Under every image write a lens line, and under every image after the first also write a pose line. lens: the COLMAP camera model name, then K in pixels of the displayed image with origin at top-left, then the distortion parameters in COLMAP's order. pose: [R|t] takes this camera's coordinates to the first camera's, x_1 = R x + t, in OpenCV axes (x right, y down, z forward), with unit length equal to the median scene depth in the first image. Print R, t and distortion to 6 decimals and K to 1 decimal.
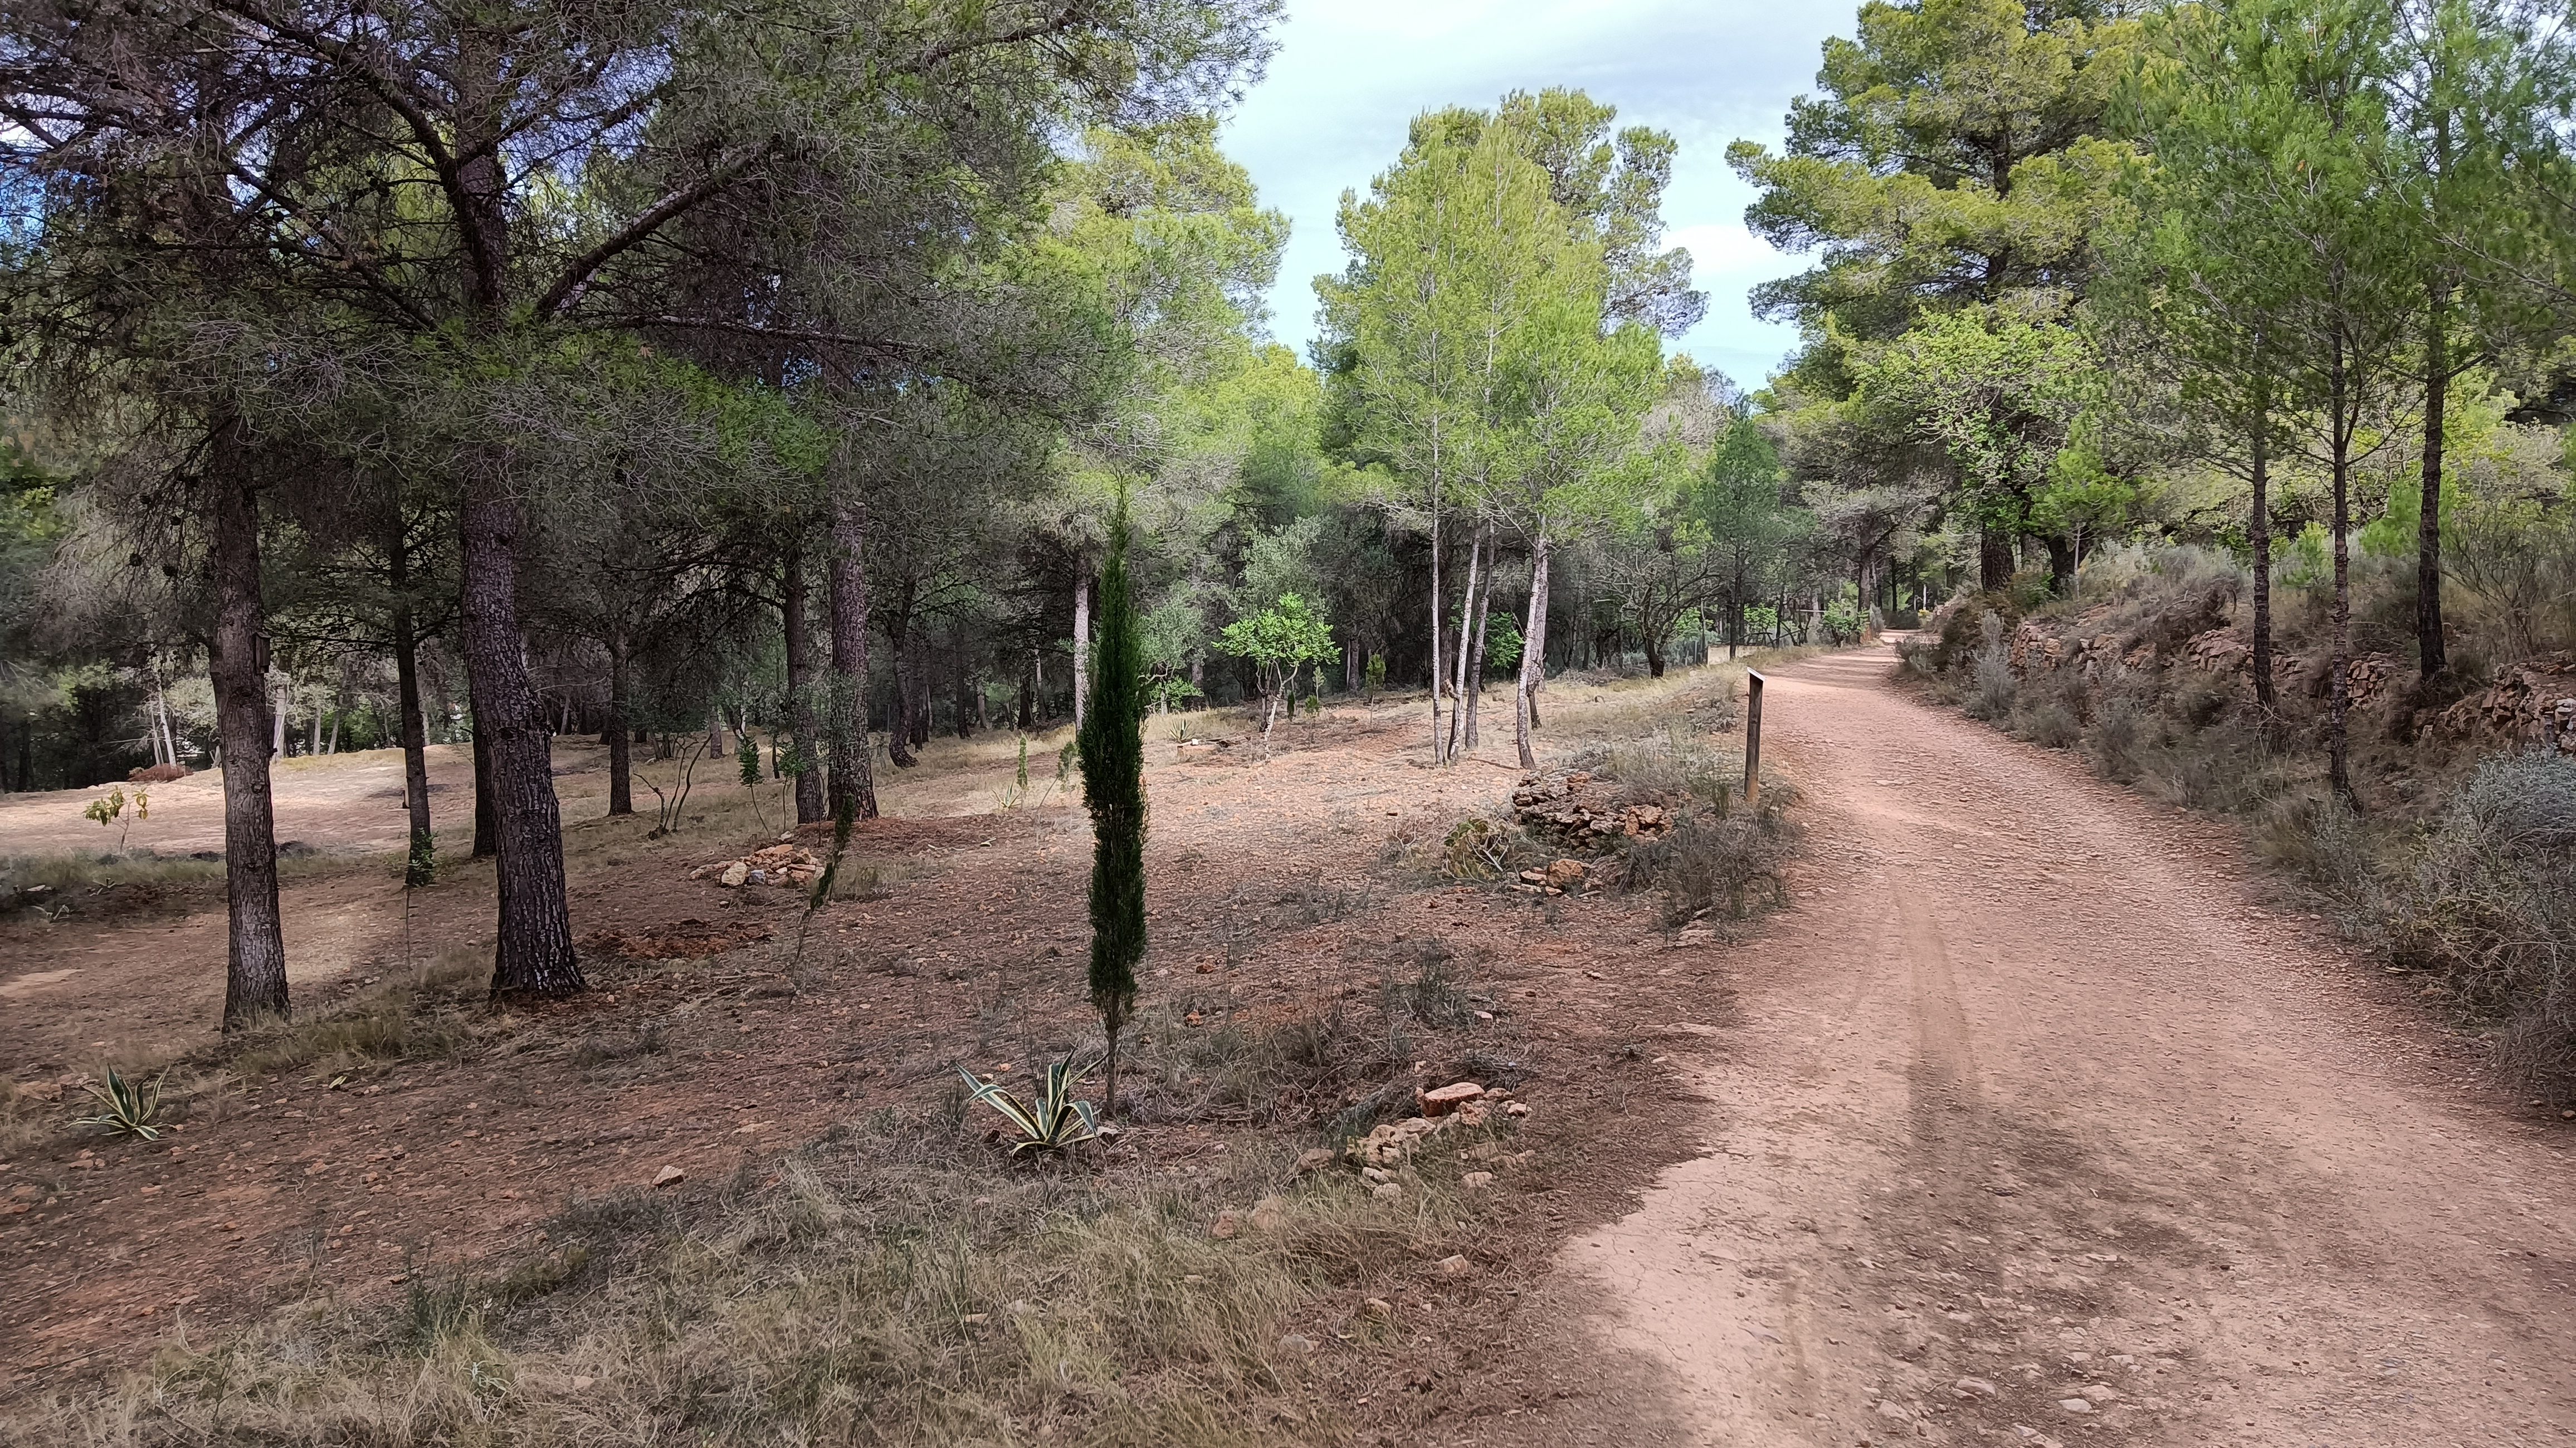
lens RADIAL K [[1843.2, 0, 1288.0], [0, 1843.2, 725.3], [0, 0, 1]] dist [-0.014019, -0.007112]
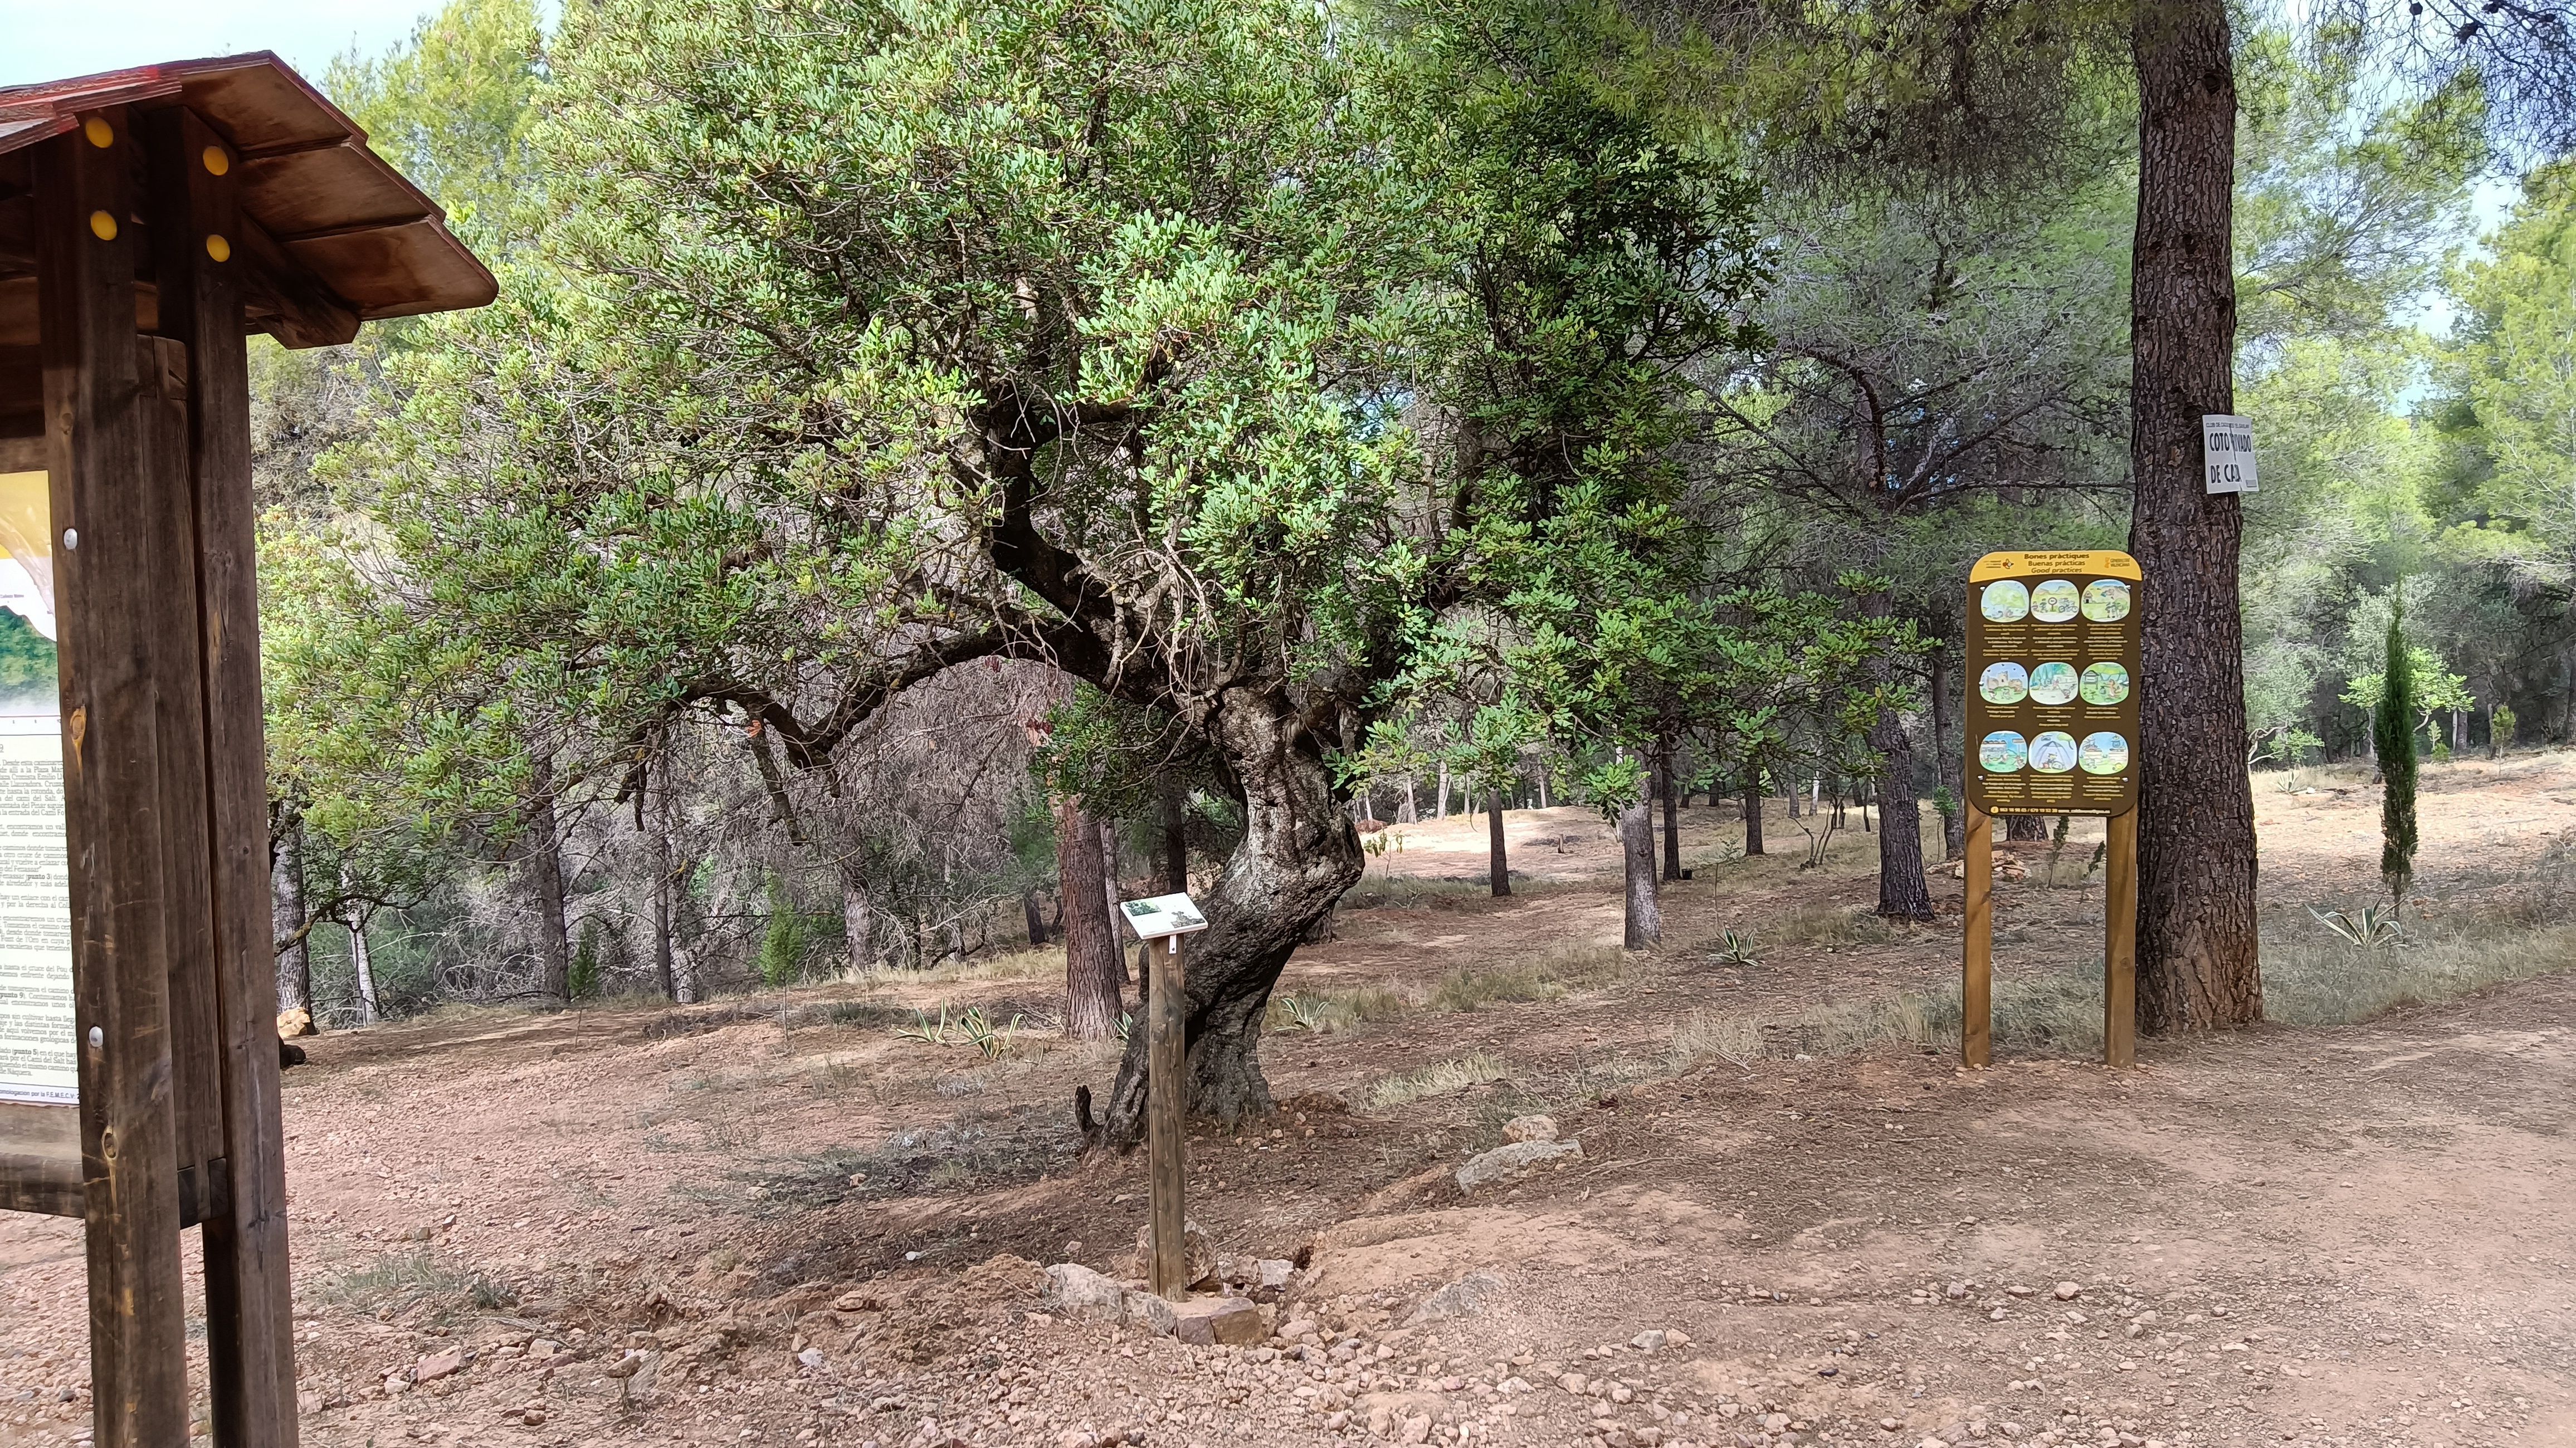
lens RADIAL K [[1843.2, 0, 1286.6], [0, 1843.2, 719.4], [0, 0, 1]] dist [-0.014019, -0.007112]
pose [[0.865195, -0.021279, -0.500983, -0.027093], [-0.002459, 0.998907, -0.046675, 0.017110], [0.501429, 0.041614, 0.864197, -0.206208]]
